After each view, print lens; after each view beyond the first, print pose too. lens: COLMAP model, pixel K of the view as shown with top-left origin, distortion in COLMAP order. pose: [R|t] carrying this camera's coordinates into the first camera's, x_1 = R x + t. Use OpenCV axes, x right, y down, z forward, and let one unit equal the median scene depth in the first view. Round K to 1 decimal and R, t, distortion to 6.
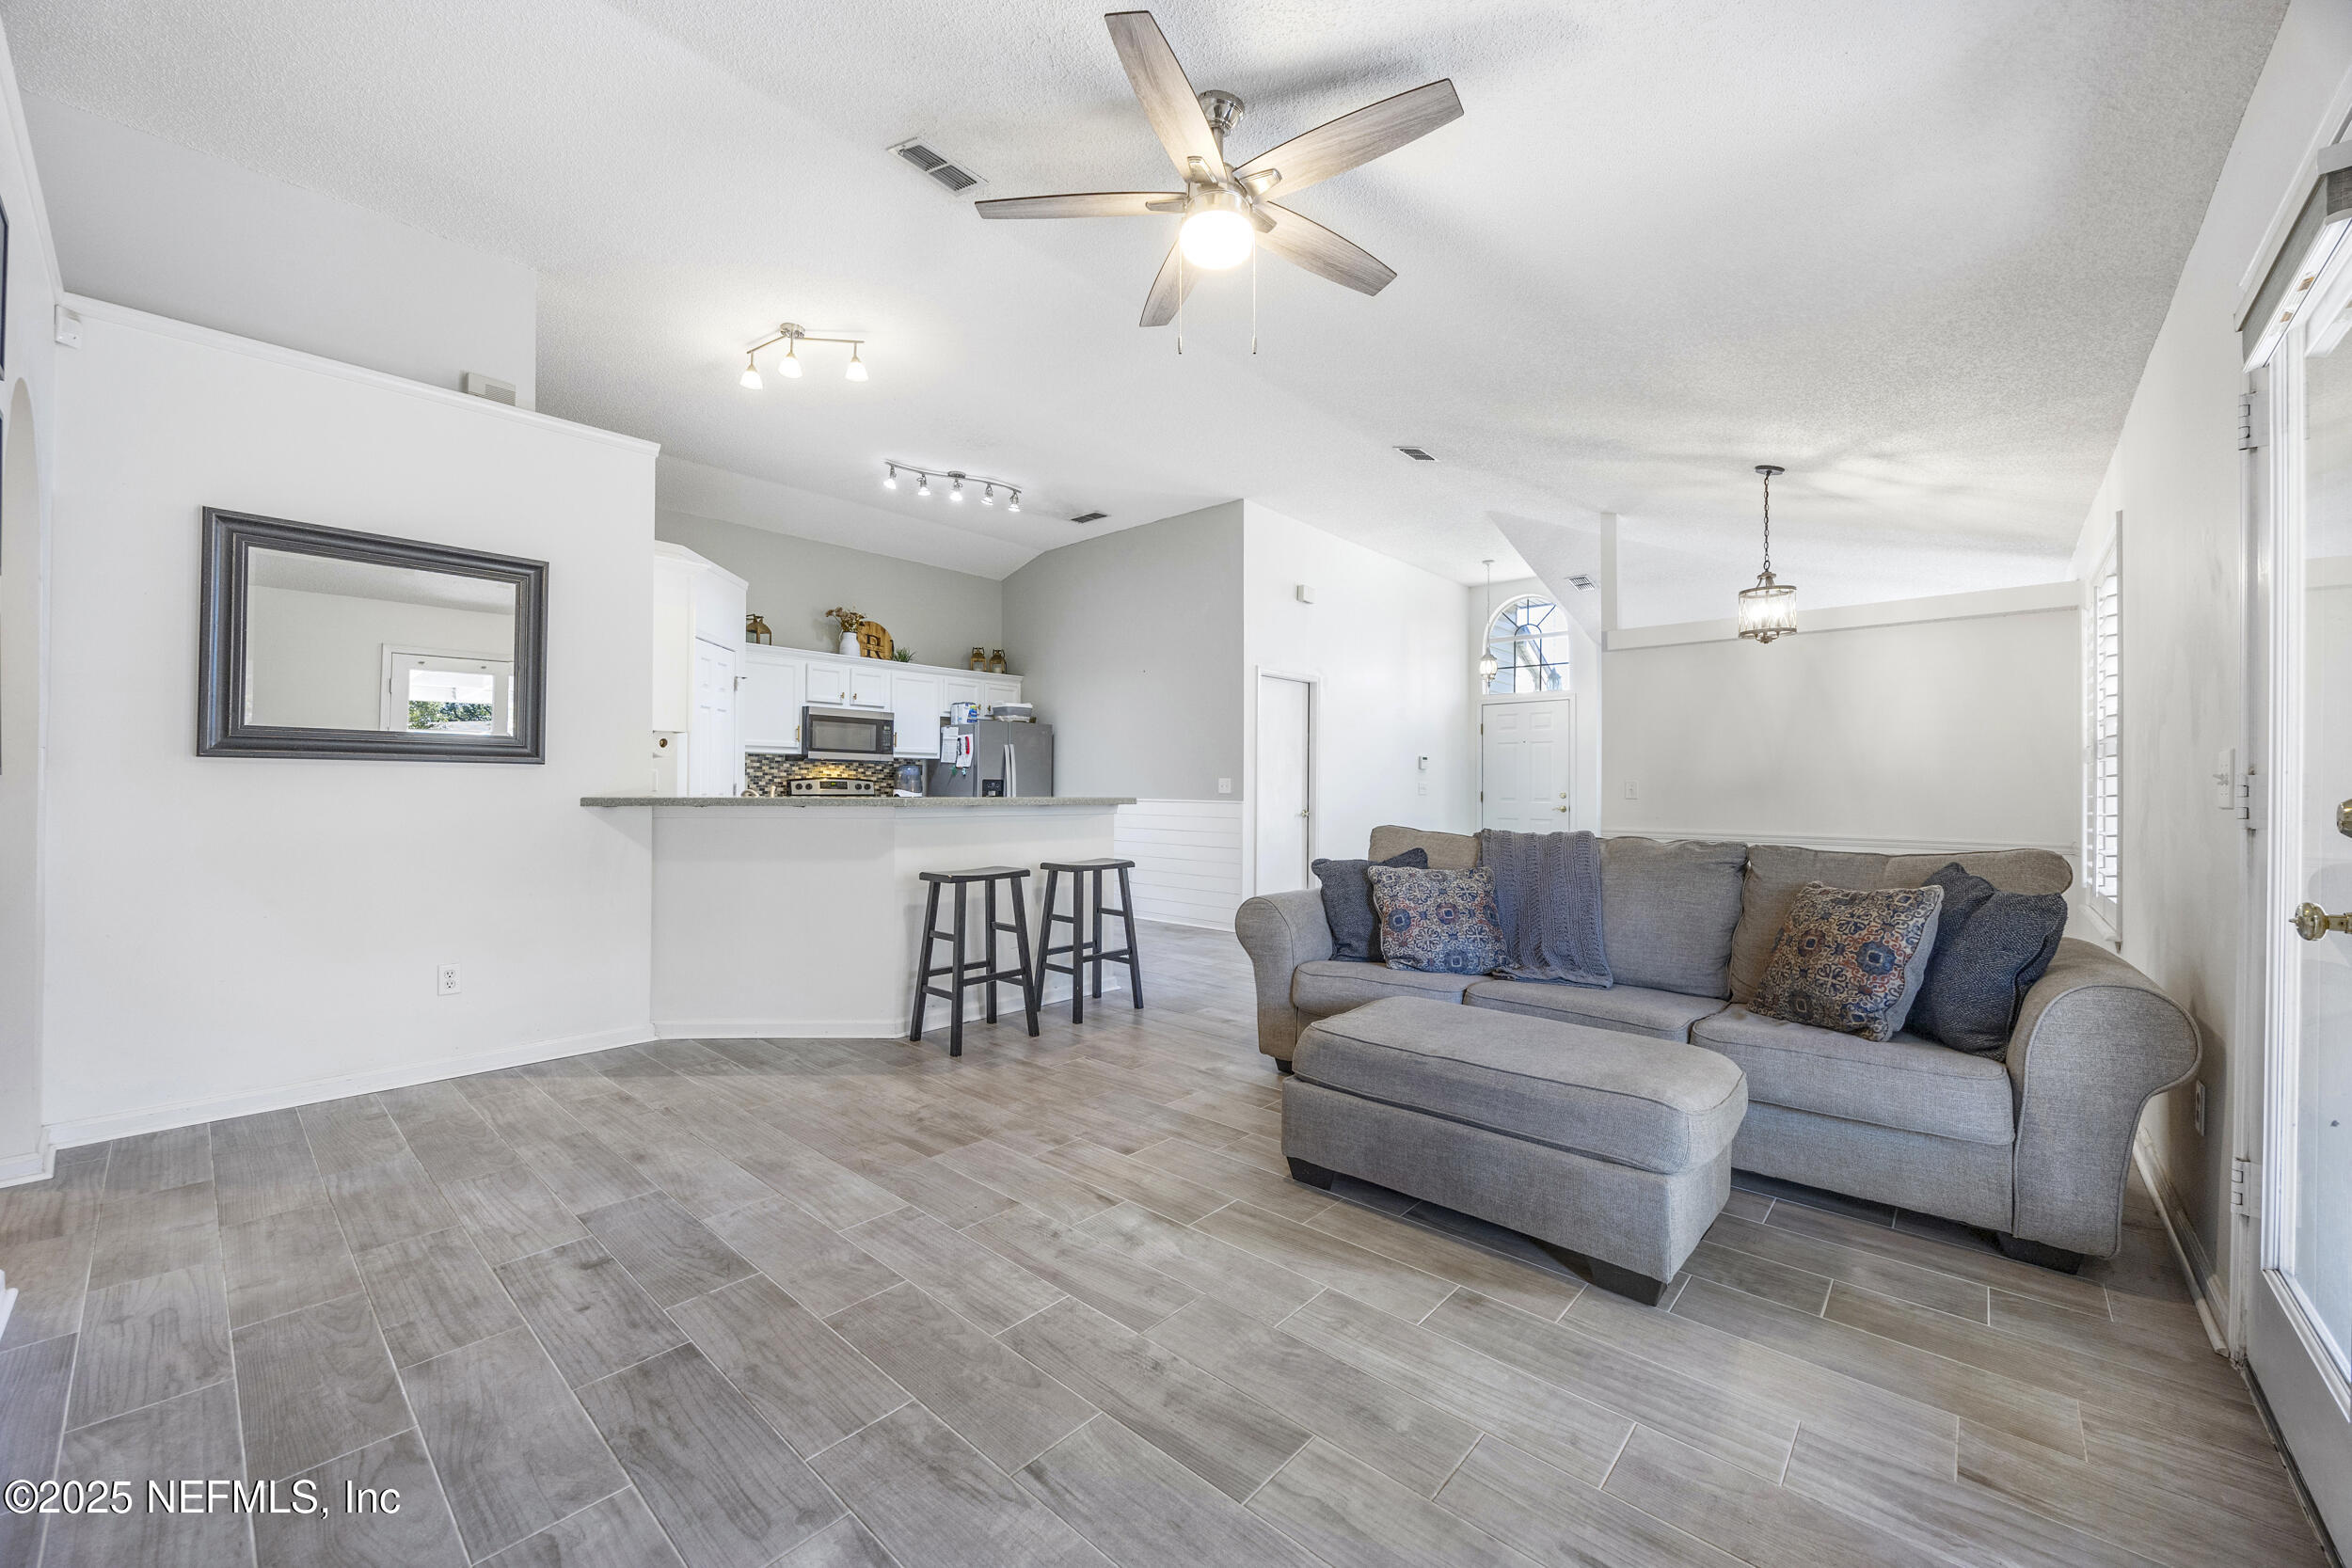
lens RADIAL K [[891.3, 0, 1134.6], [0, 891.3, 787.7], [0, 0, 1]] dist [-0.006758, 0.001250]
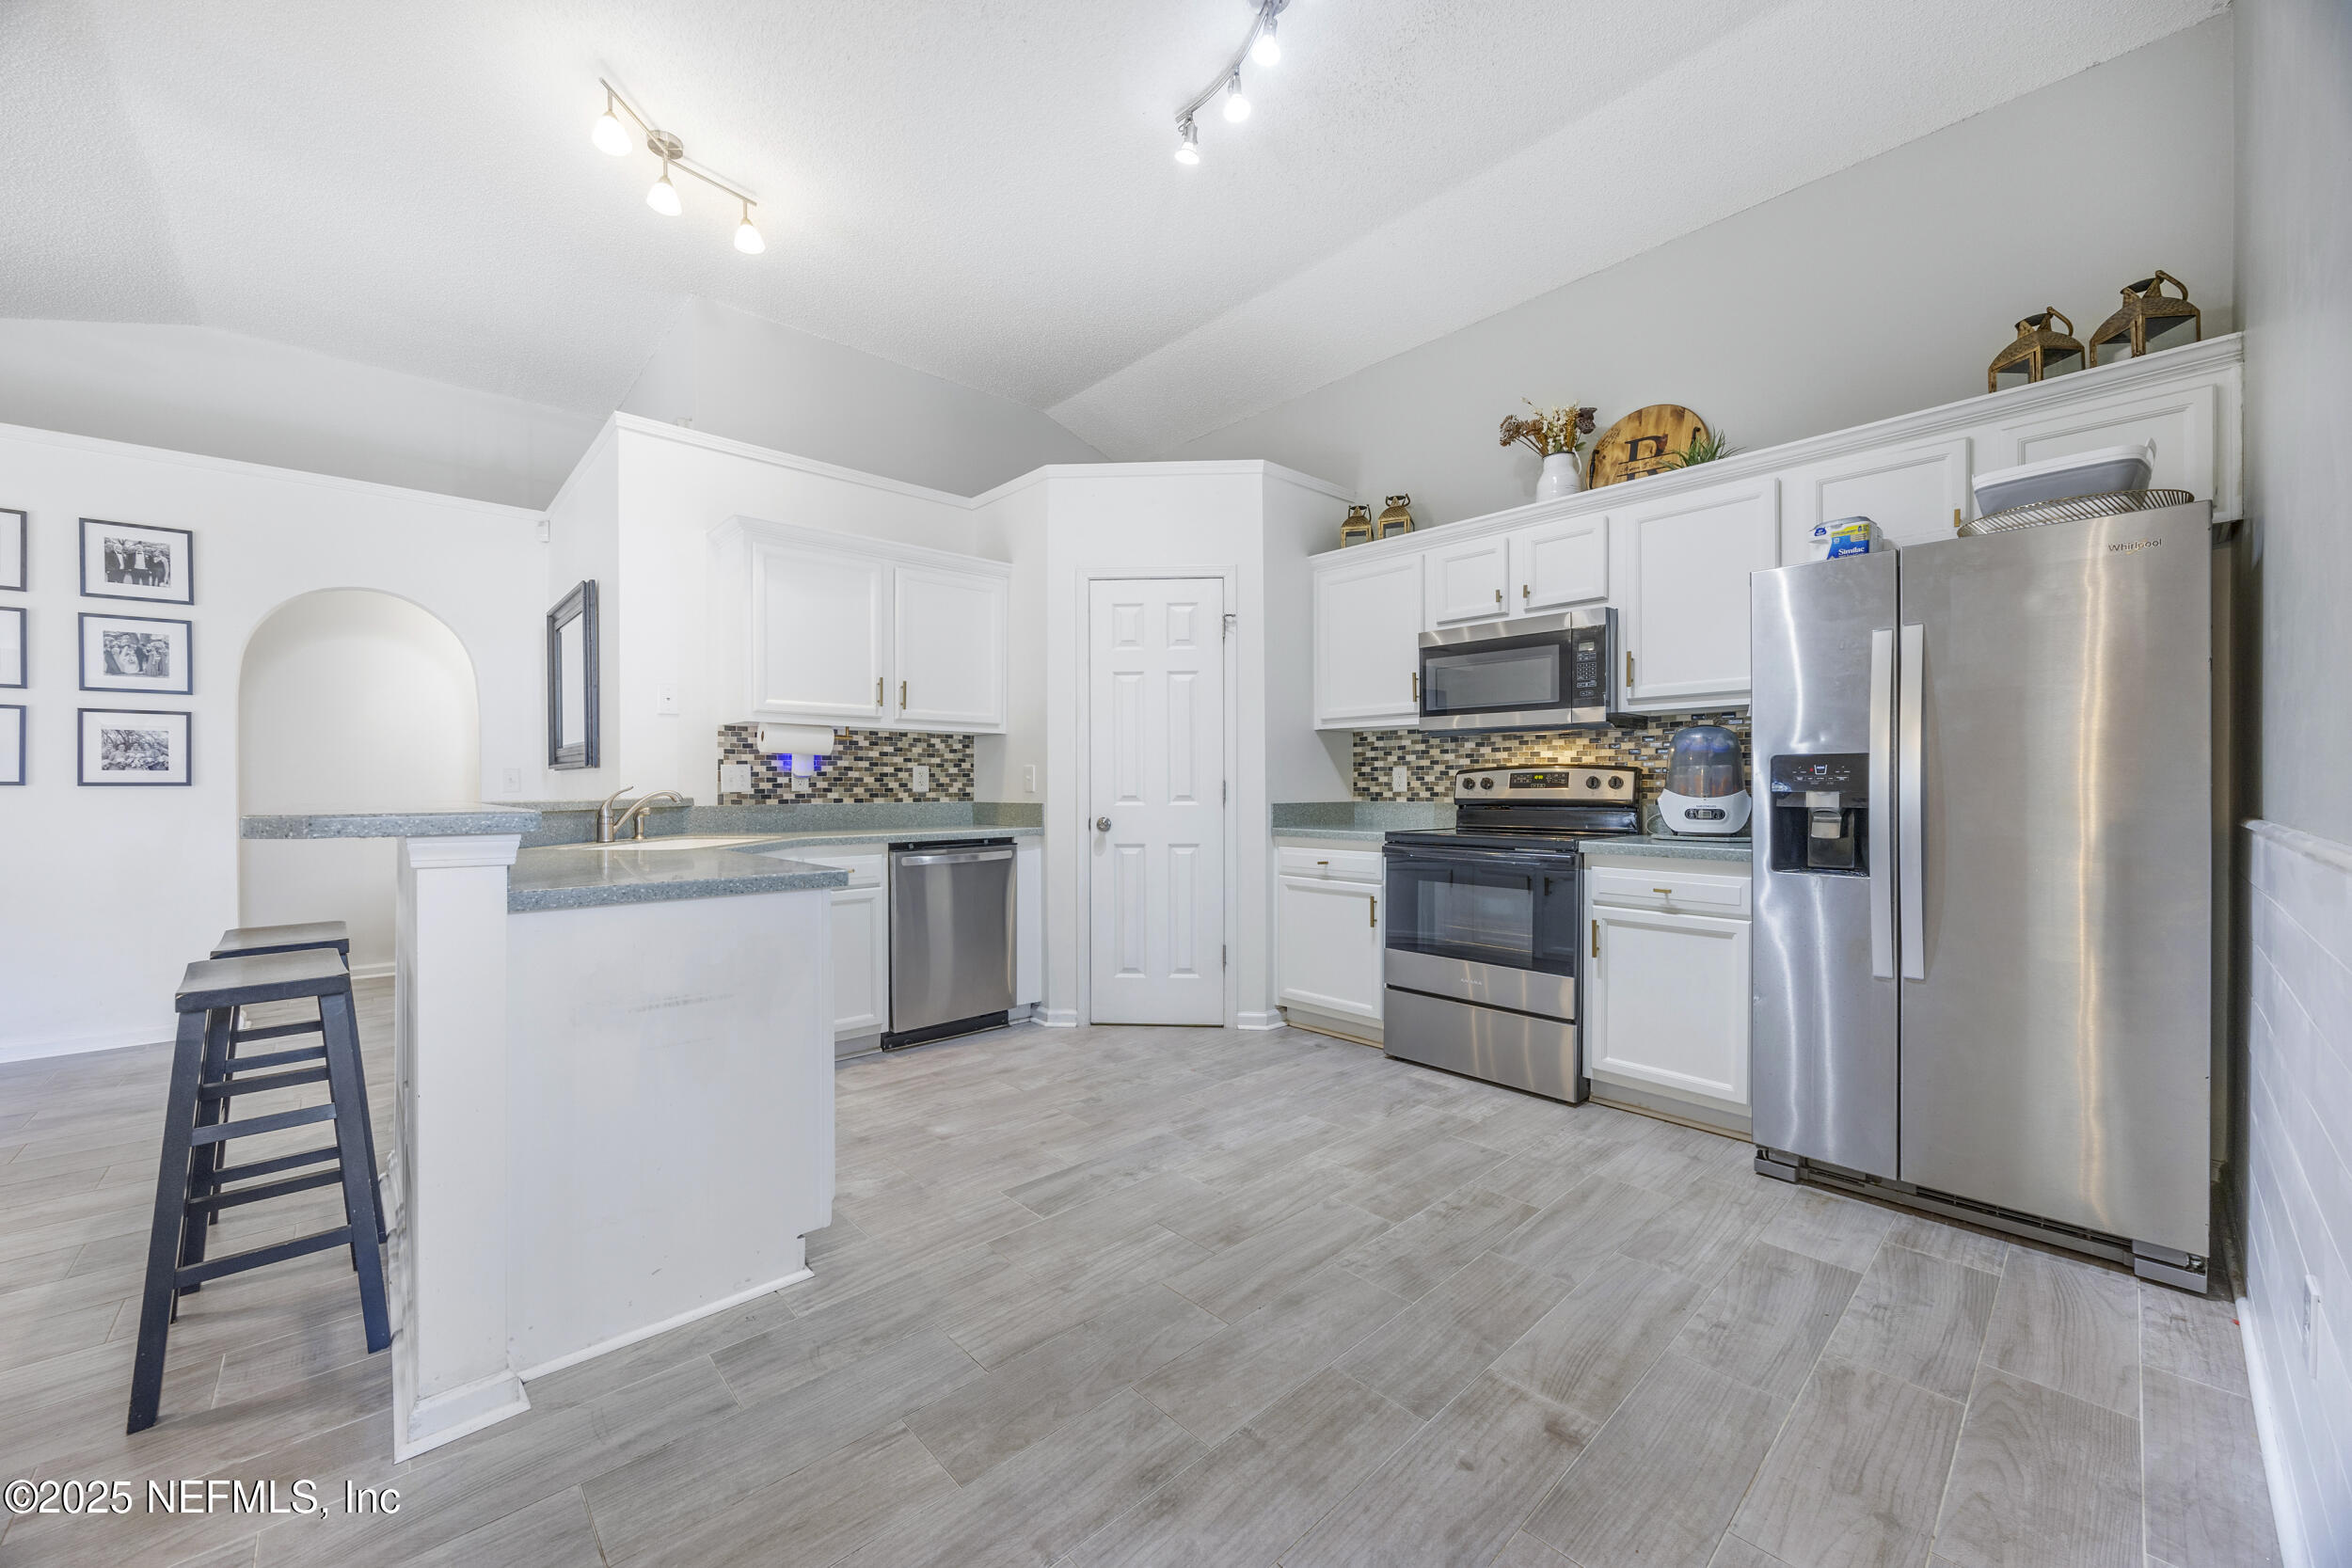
lens RADIAL K [[891.3, 0, 1151.2], [0, 891.3, 786.0], [0, 0, 1]] dist [-0.006758, 0.001250]
pose [[-0.078101, -0.005232, -0.996932, 0.433047], [0.005740, 0.999967, -0.005698, 0.005402], [0.996929, -0.006167, -0.078068, 2.135238]]
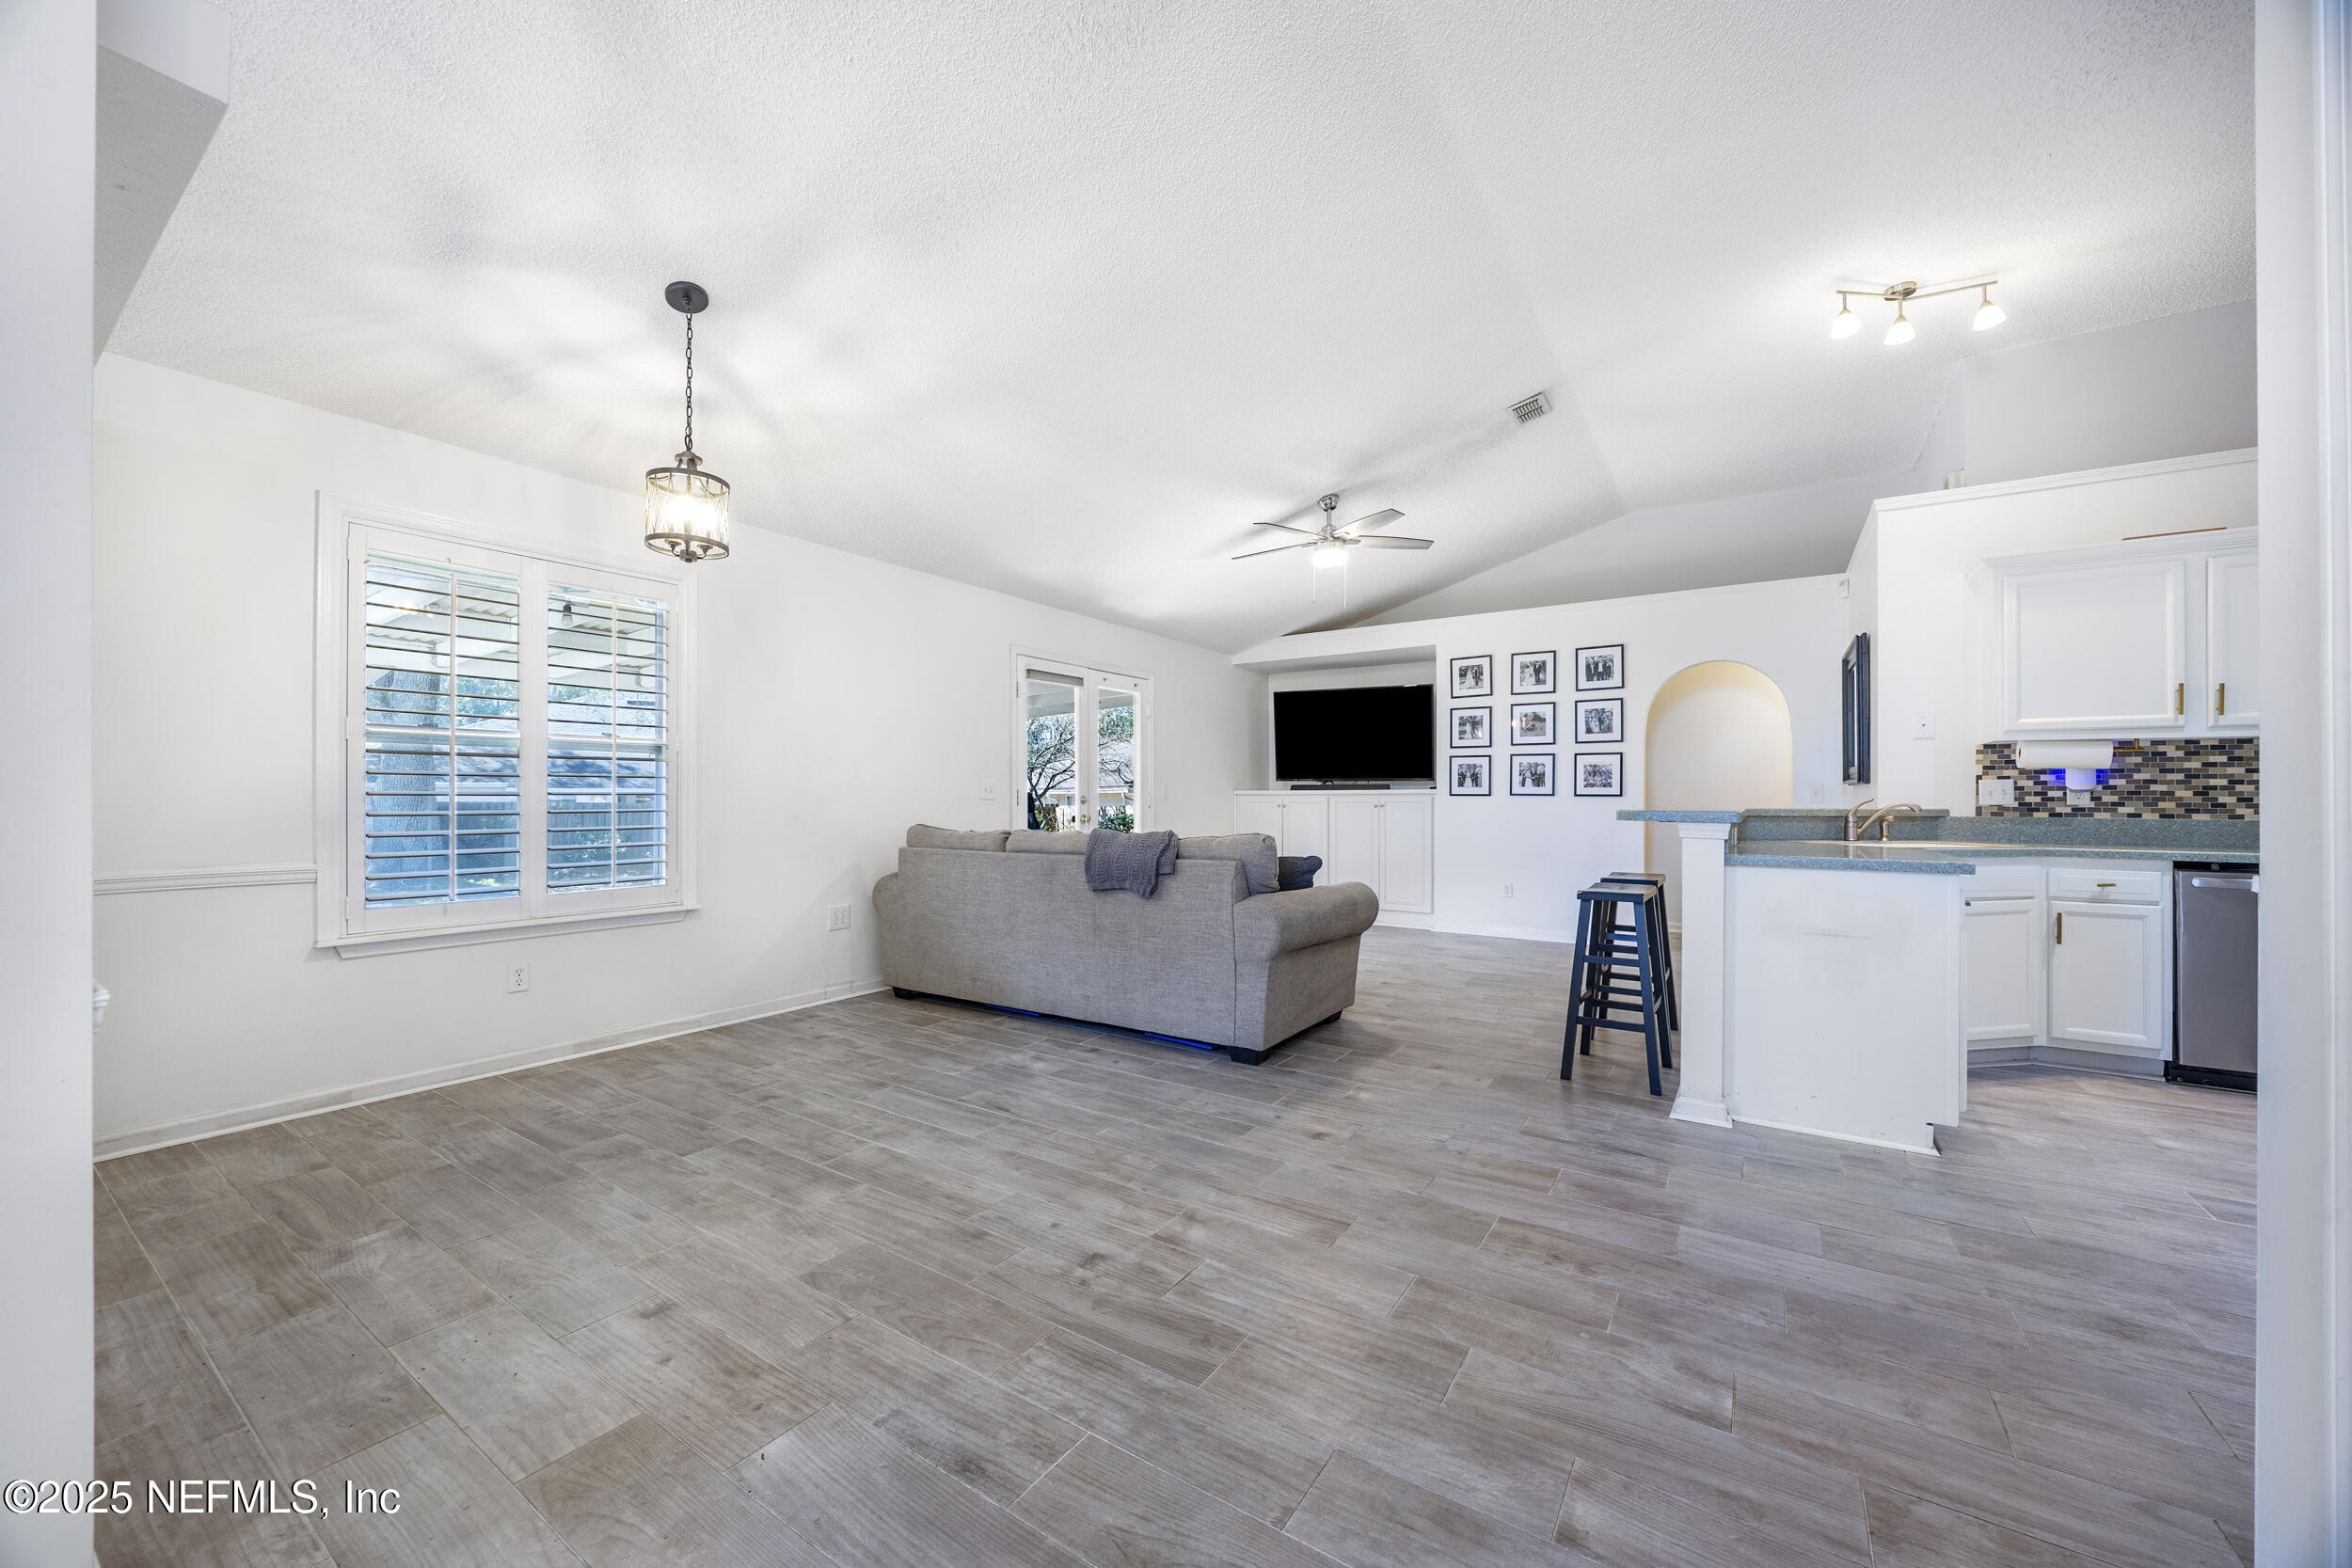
lens RADIAL K [[891.3, 0, 1151.9], [0, 891.3, 791.8], [0, 0, 1]] dist [-0.006758, 0.001250]
pose [[-0.987240, -0.011992, -0.158785, 0.742850], [-0.010845, 0.999908, -0.008086, 0.008800], [0.158867, -0.006260, -0.987280, 2.615906]]
